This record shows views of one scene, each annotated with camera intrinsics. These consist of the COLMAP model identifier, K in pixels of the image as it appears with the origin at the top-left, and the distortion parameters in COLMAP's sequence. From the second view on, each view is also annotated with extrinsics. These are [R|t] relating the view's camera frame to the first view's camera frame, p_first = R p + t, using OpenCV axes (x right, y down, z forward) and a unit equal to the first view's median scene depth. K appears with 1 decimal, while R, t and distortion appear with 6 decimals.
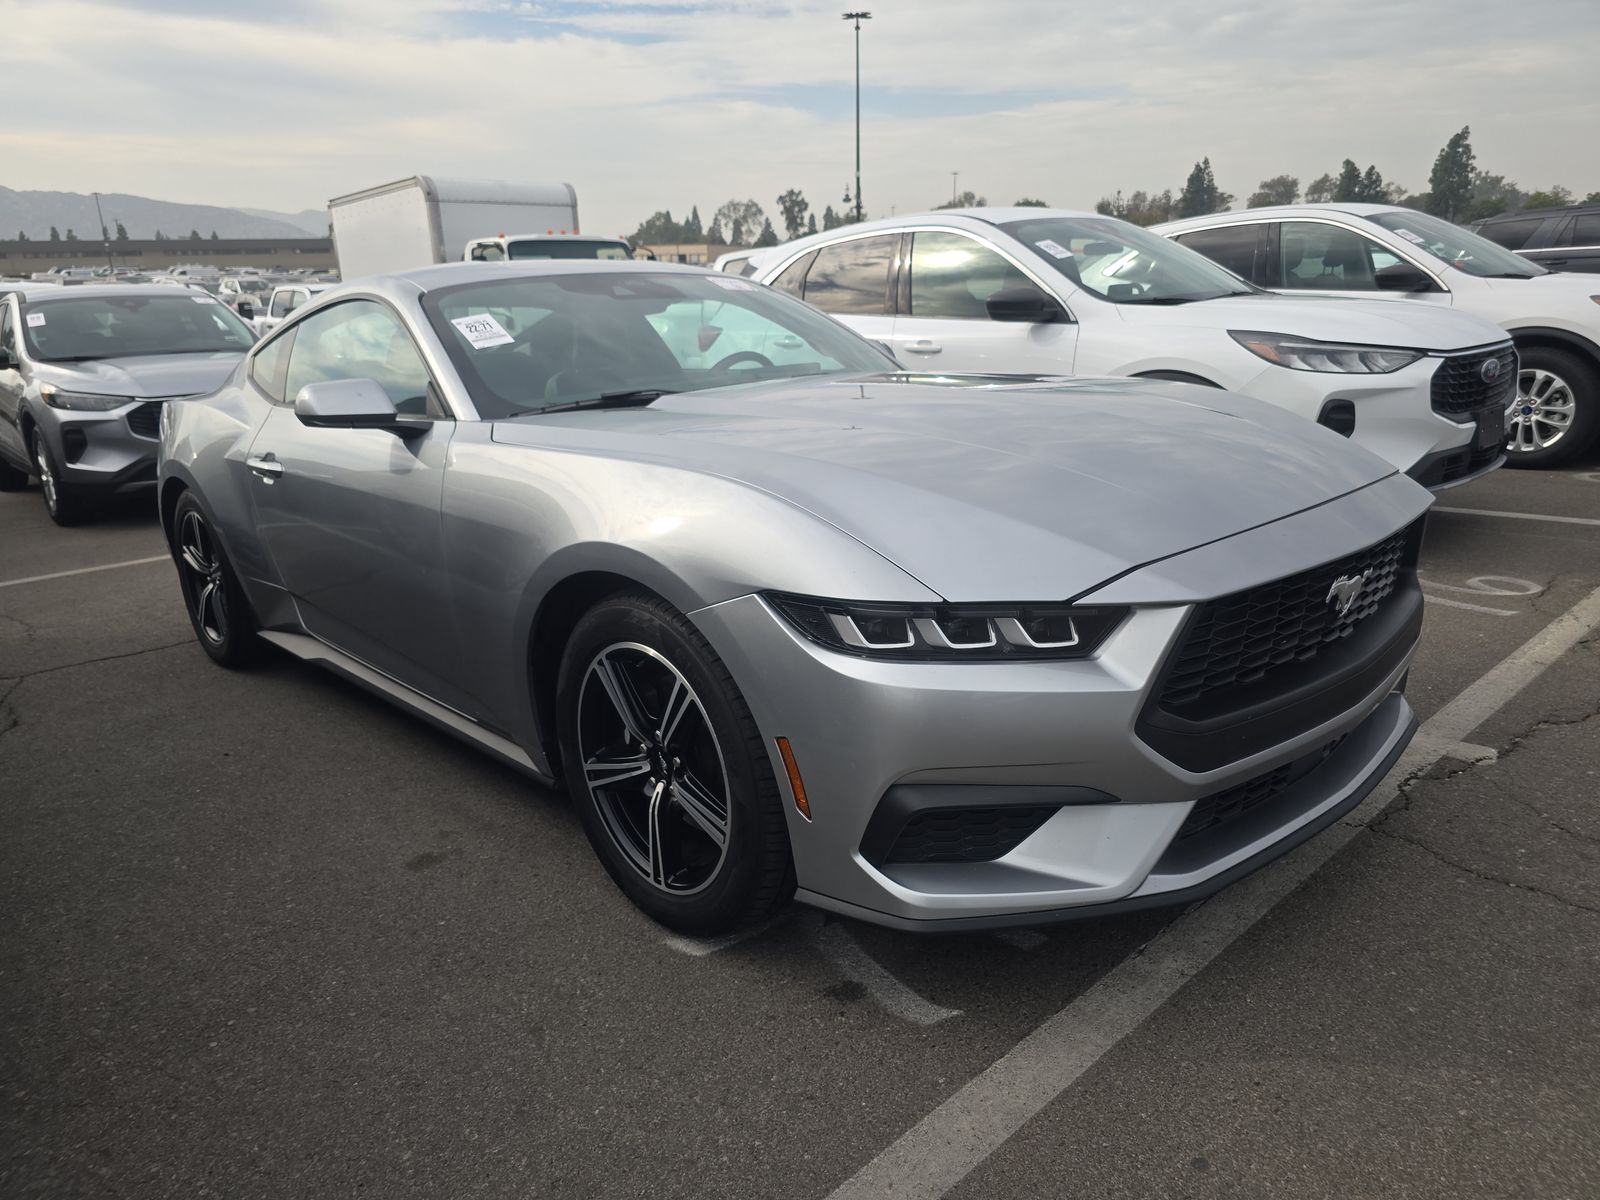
lens RADIAL K [[1070.0, 0, 809.8], [0, 1070.0, 604.3], [0, 0, 1]] dist [0.034749, -0.027221]
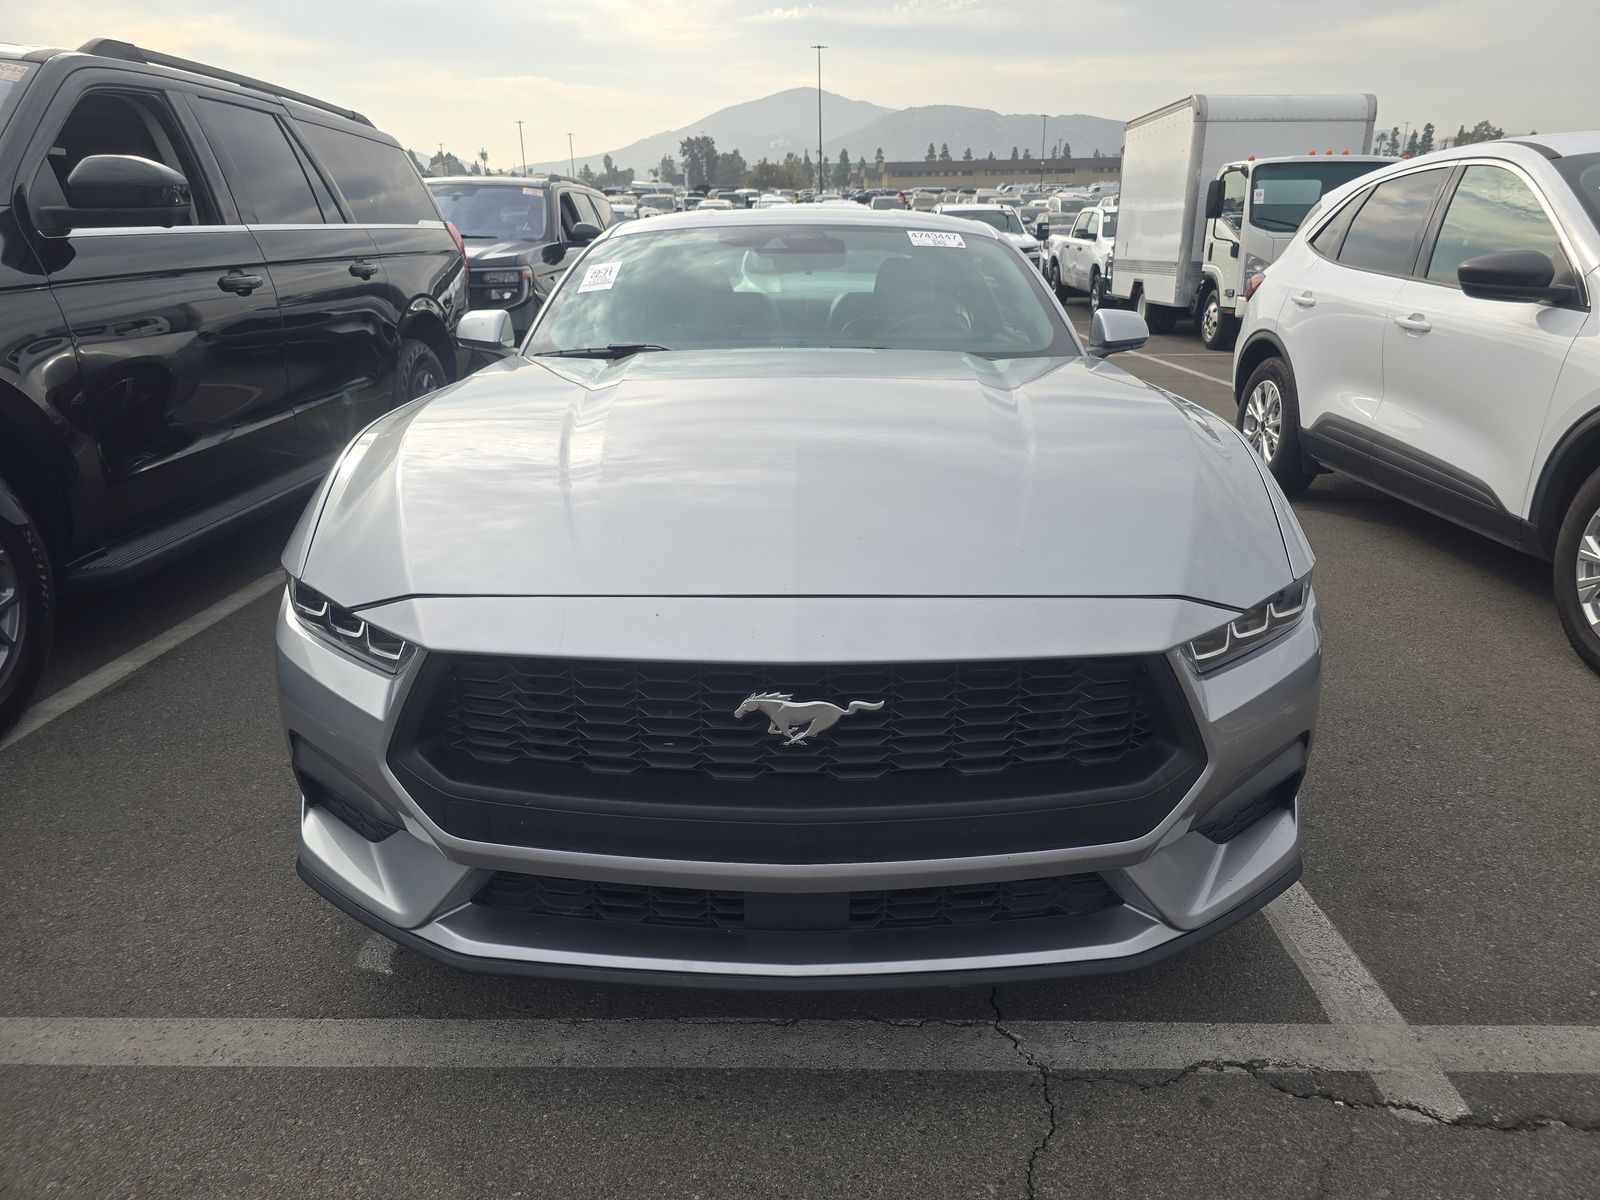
lens RADIAL K [[1070.0, 0, 809.8], [0, 1070.0, 604.3], [0, 0, 1]] dist [0.034749, -0.027221]
pose [[0.723433, 0.259992, -0.639570, 0.939608], [-0.215465, 0.965136, 0.148620, -0.196093], [0.655912, 0.030288, 0.754230, 0.430997]]
